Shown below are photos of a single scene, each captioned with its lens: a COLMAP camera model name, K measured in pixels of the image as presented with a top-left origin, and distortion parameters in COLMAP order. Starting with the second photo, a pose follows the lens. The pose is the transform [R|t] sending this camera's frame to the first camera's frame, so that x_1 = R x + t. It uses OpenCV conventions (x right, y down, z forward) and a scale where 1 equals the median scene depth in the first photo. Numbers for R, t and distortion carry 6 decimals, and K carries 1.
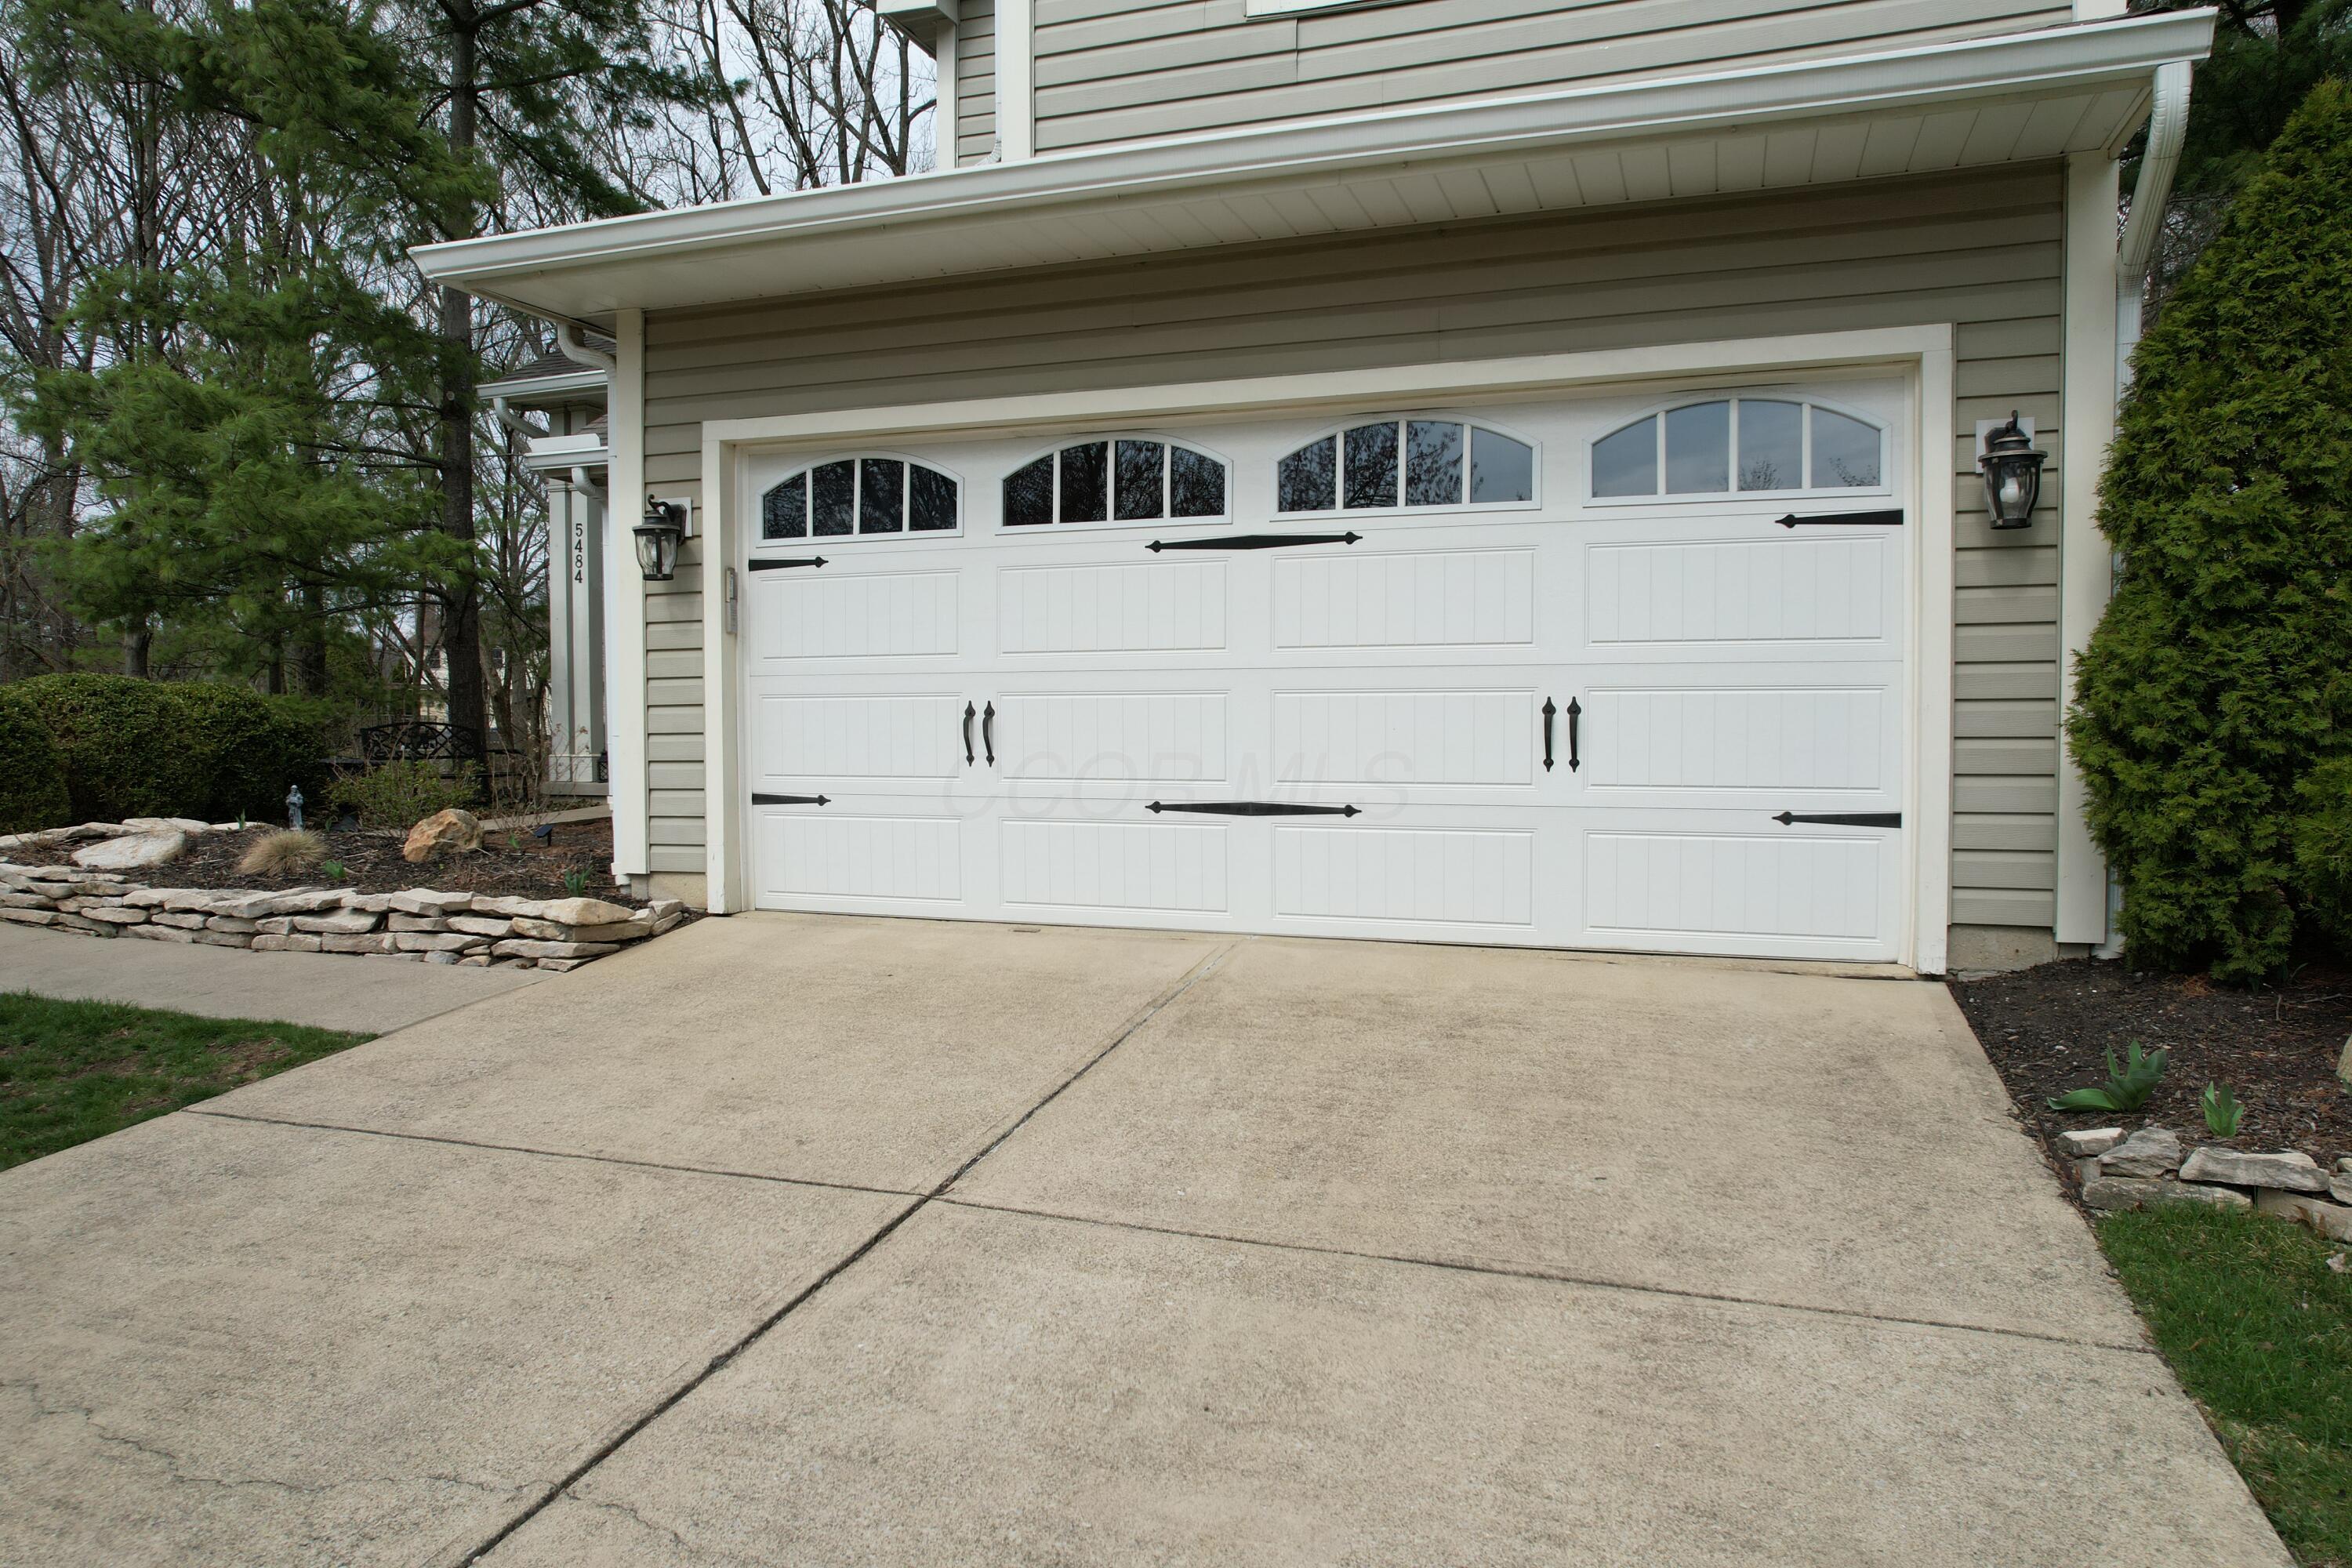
lens RADIAL K [[1495.6, 0, 1177.6], [0, 1495.6, 791.6], [0, 0, 1]] dist [-0.080623, 0.073363]
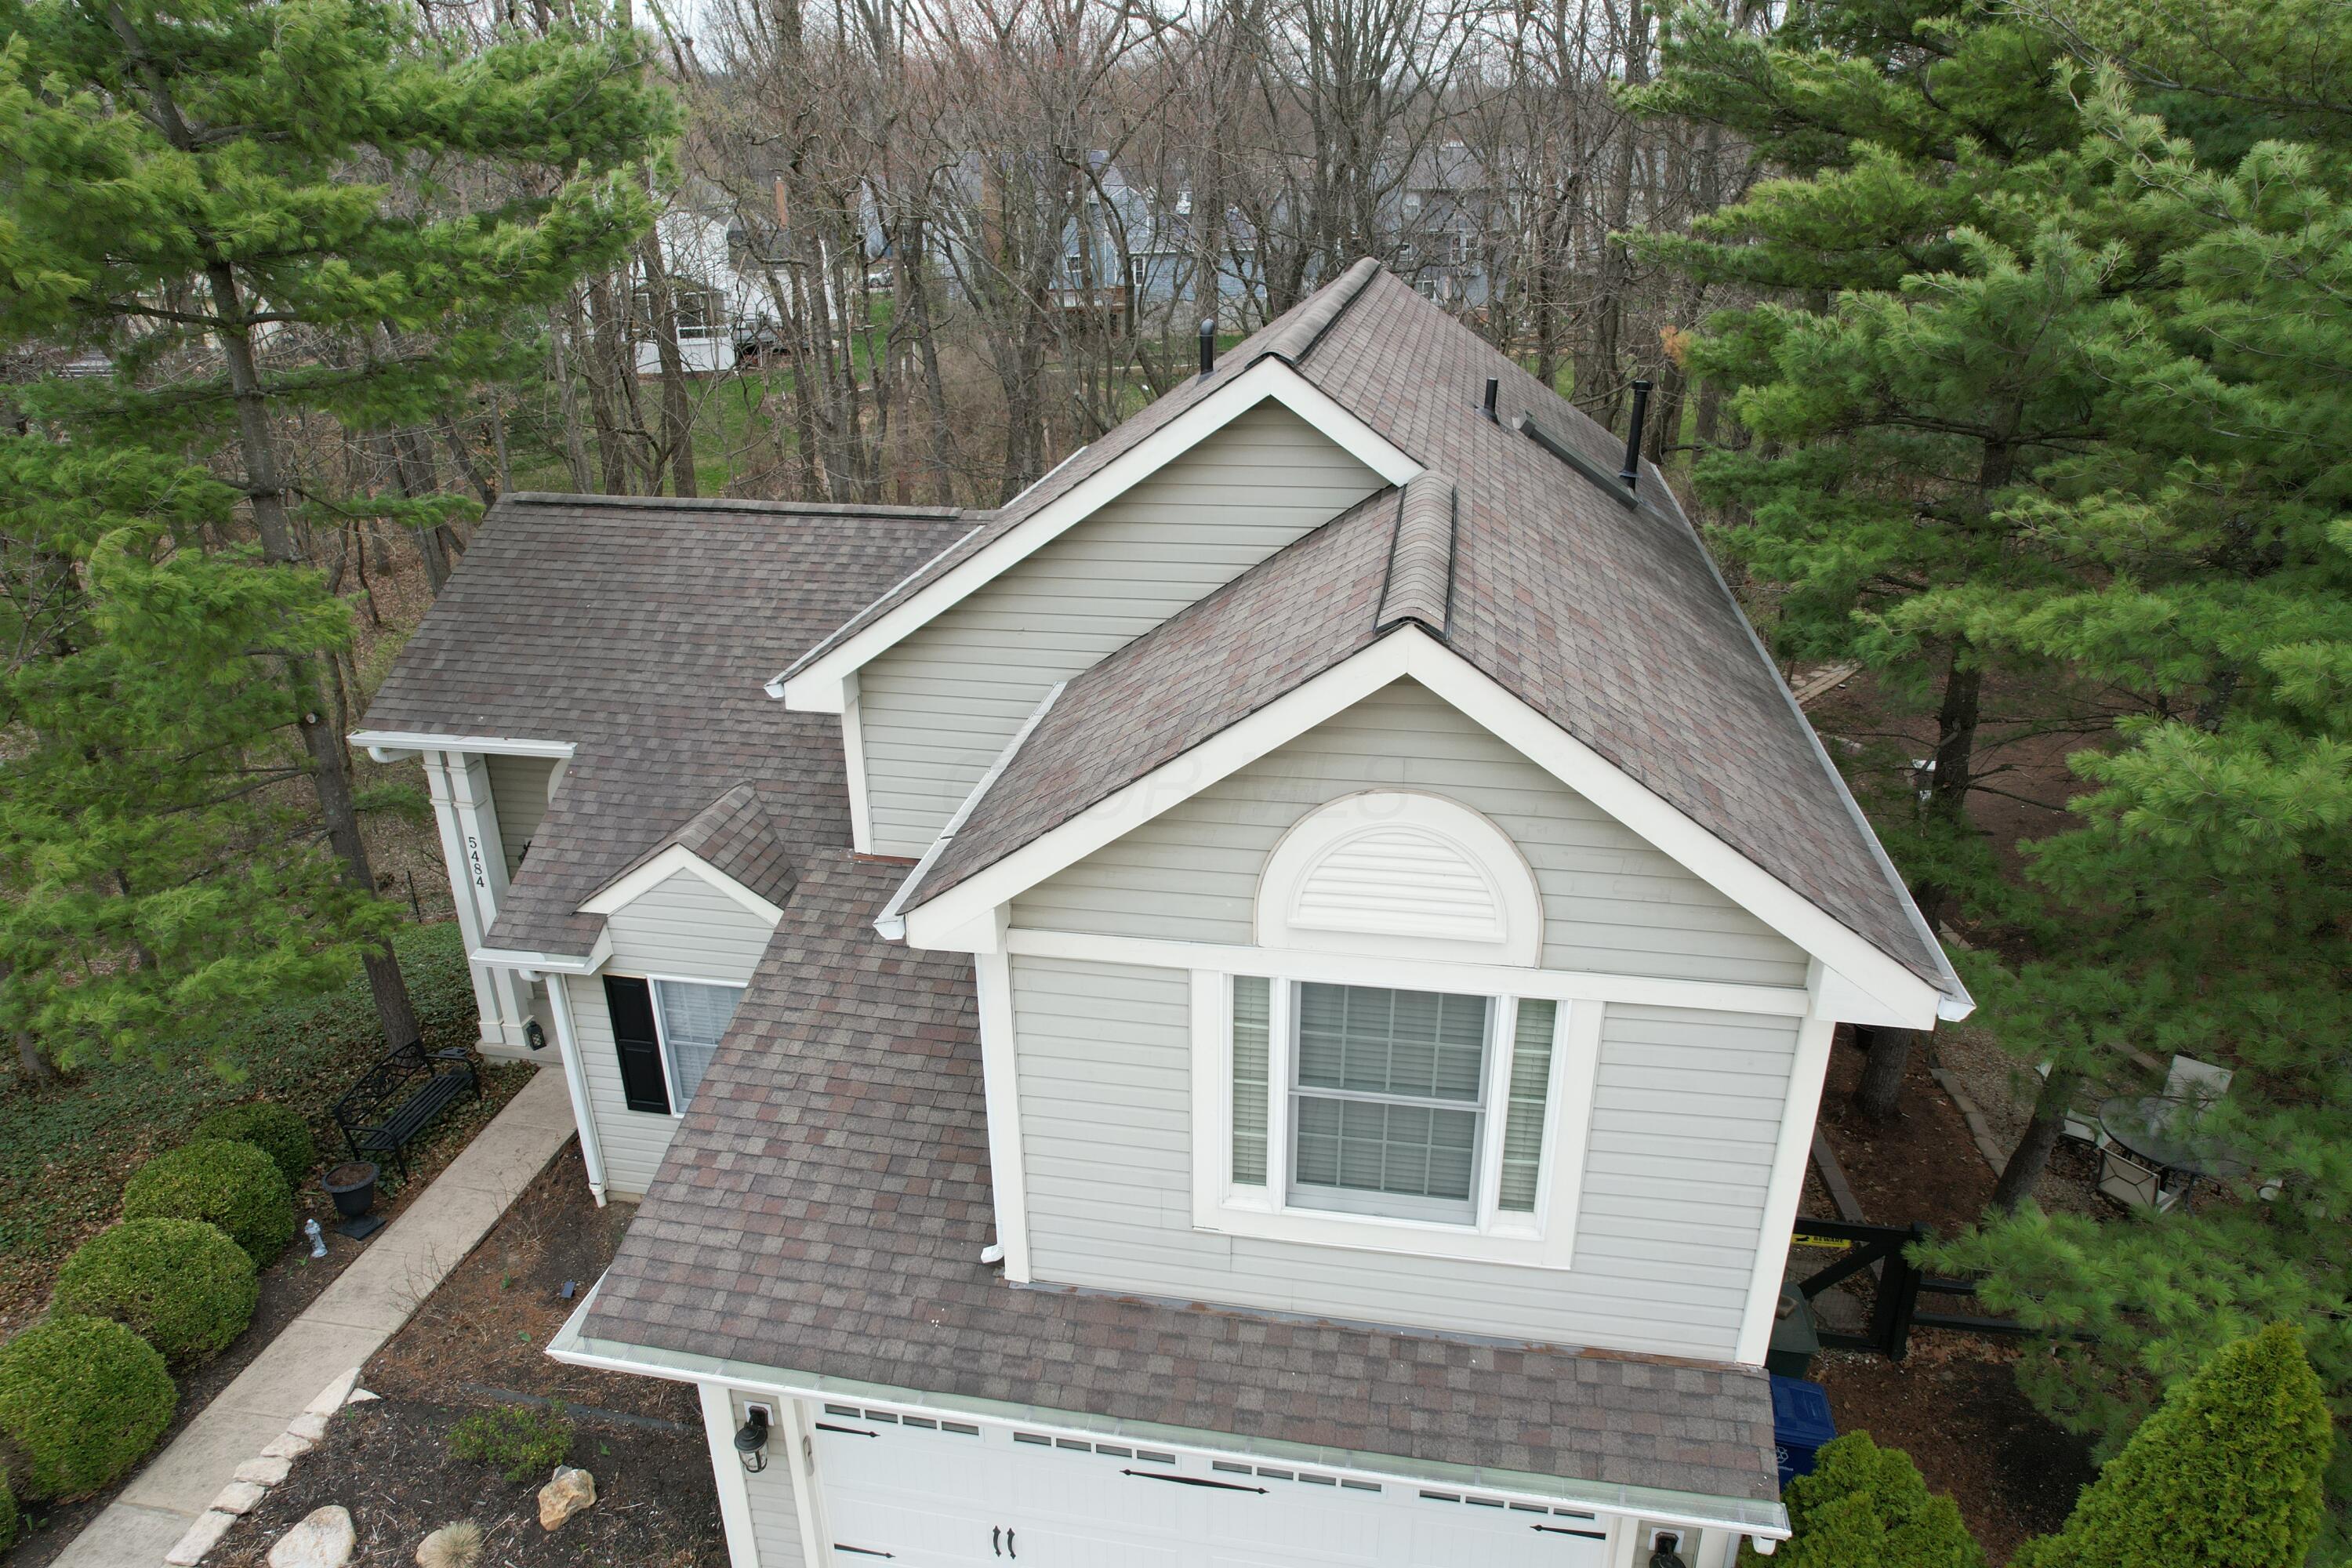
lens RADIAL K [[1489.8, 0, 1183.5], [0, 1489.8, 780.1], [0, 0, 1]] dist [-0.086669, 0.072544]
pose [[0.985483, -0.068497, 0.155345, -0.144077], [0.010662, 0.938163, 0.346030, -1.365619], [-0.169441, -0.339350, 0.925274, -0.118139]]
